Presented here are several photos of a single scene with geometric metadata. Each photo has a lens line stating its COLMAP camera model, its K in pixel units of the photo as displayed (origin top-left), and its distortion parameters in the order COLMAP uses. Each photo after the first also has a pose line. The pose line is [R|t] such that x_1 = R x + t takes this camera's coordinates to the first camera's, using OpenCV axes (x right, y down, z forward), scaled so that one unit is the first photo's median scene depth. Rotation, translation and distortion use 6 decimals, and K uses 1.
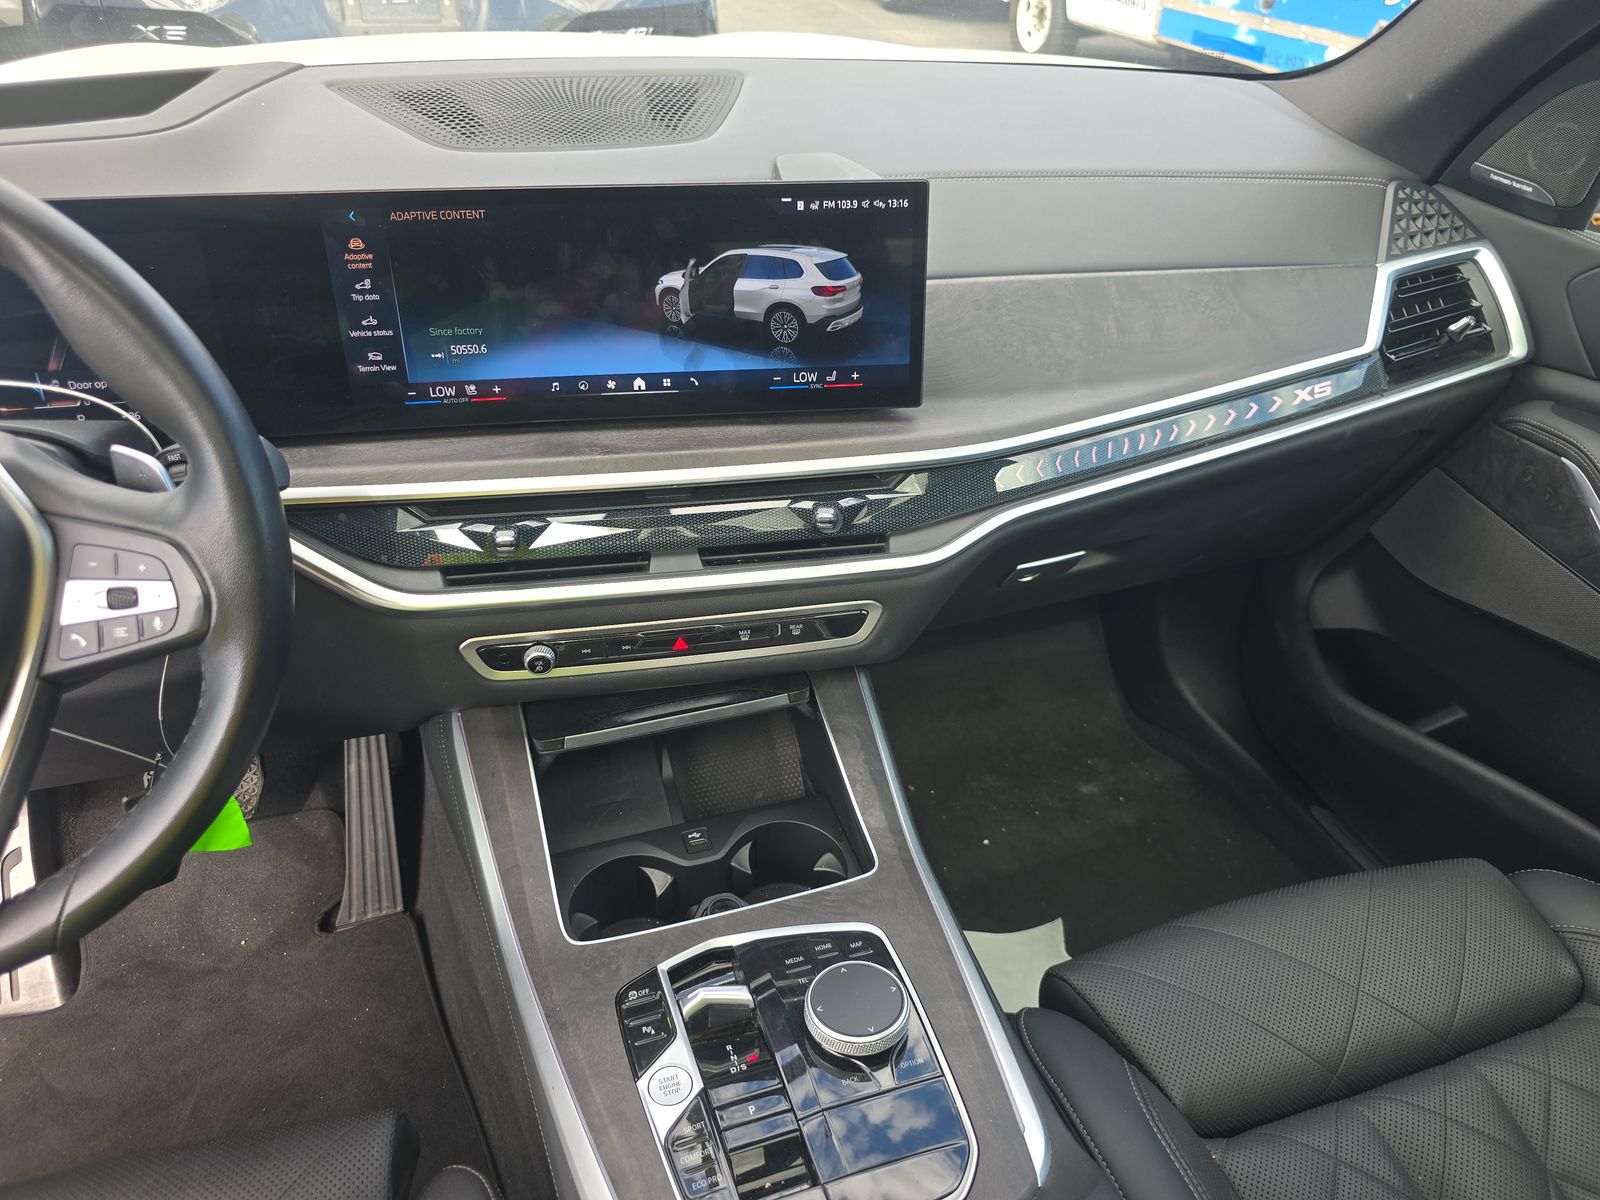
lens RADIAL K [[1000.8, 0, 800.0], [0, 1000.8, 600.0], [0, 0, 1]] dist [0.002935, -0.020314]
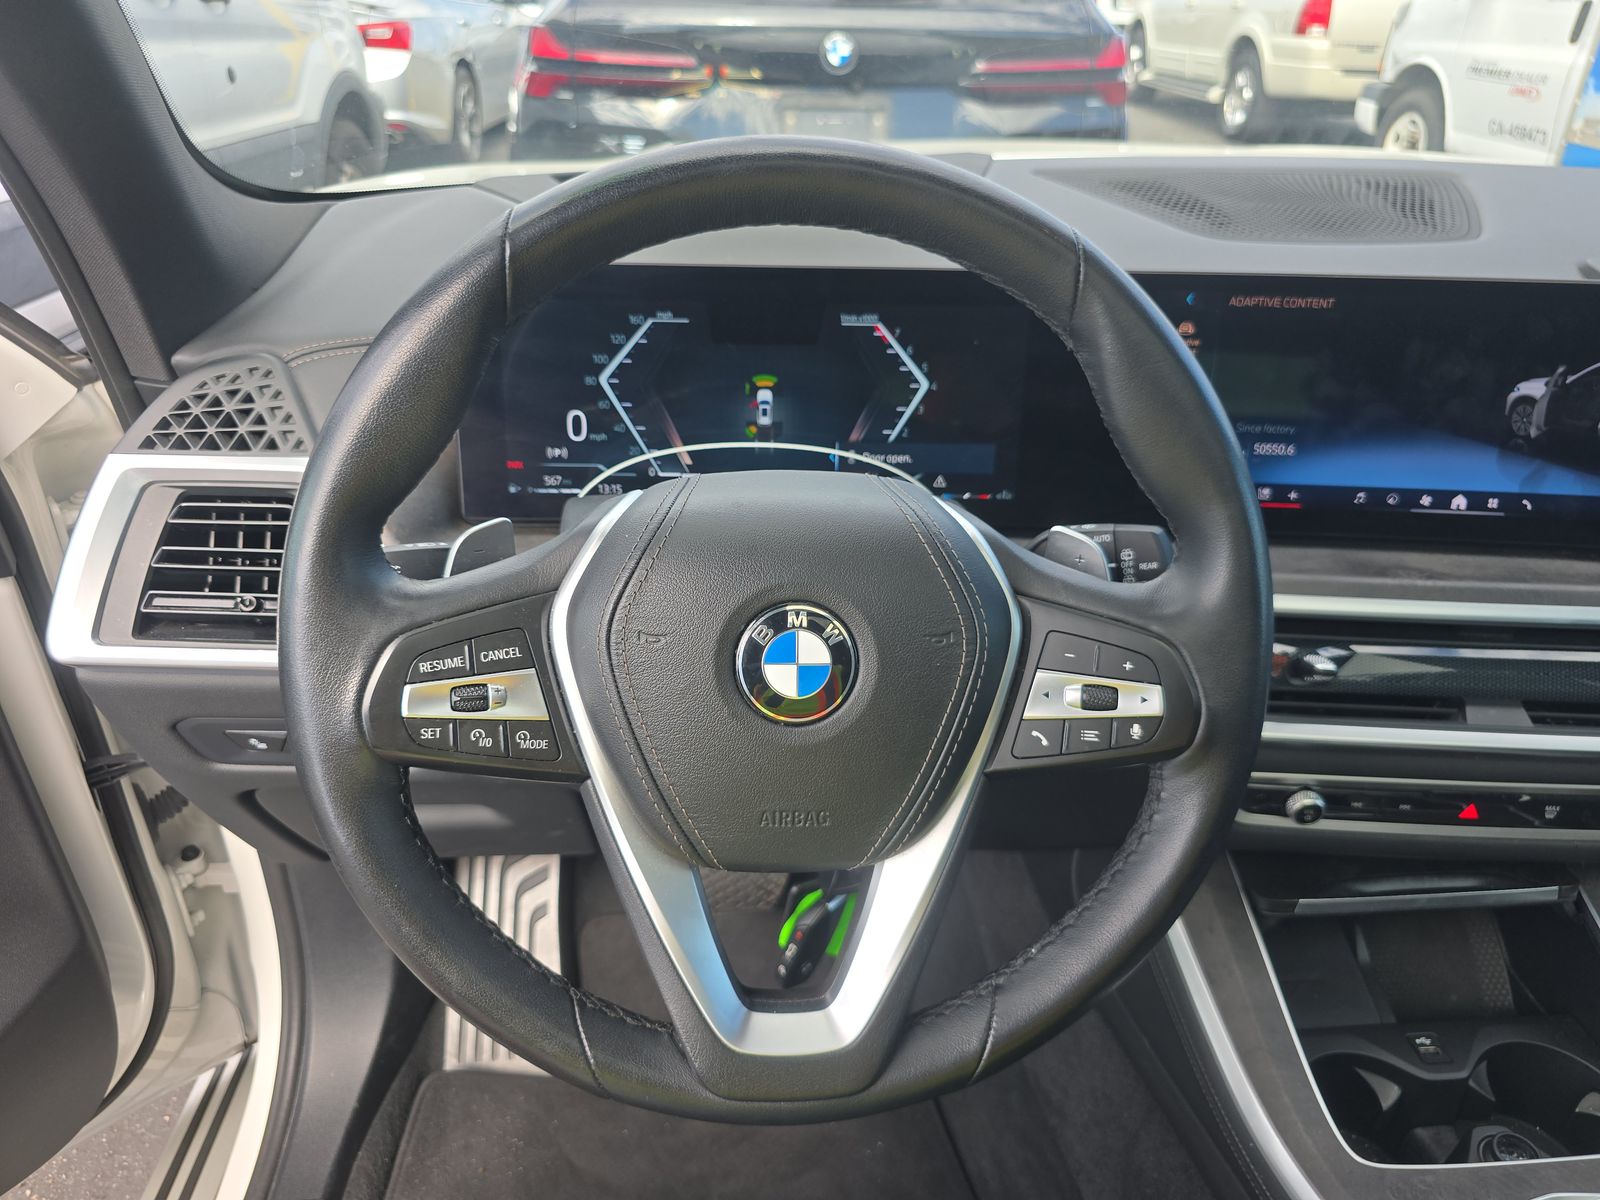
lens RADIAL K [[1000.8, 0, 800.0], [0, 1000.8, 600.0], [0, 0, 1]] dist [0.002935, -0.020314]
pose [[0.968551, 0.104712, -0.225710, -0.519297], [-0.128512, 0.987297, -0.093432, 0.020704], [0.213059, 0.119500, 0.969704, 0.057489]]
